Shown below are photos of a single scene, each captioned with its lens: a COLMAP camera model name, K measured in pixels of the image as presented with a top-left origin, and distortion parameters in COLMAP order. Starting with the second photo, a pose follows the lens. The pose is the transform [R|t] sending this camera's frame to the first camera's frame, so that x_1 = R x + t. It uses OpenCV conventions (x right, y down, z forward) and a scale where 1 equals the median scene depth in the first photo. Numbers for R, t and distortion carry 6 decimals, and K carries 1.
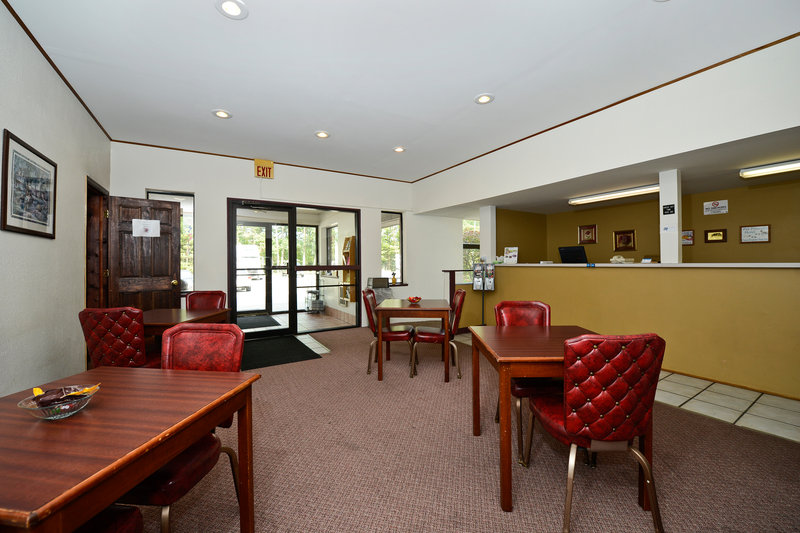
lens RADIAL K [[315.8, 0, 400.0], [0, 315.8, 266.5], [0, 0, 1]] dist [-0.038107, 0.000015]
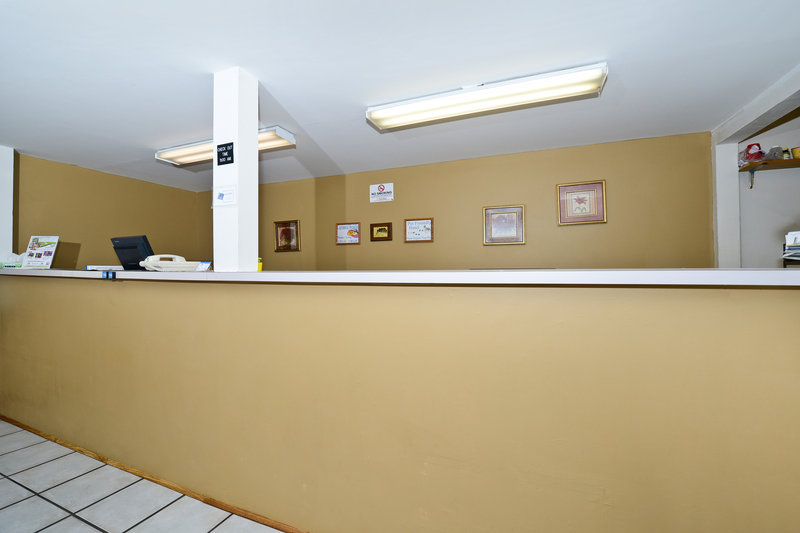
lens RADIAL K [[322.2, 0, 400.0], [0, 322.2, 266.5], [0, 0, 1]] dist [0.000649, 0.000046]
pose [[0.805019, 0.006166, 0.593217, 0.607593], [0.002023, 0.999912, -0.013138, -0.007847], [-0.593245, 0.011776, 0.804936, 0.345421]]
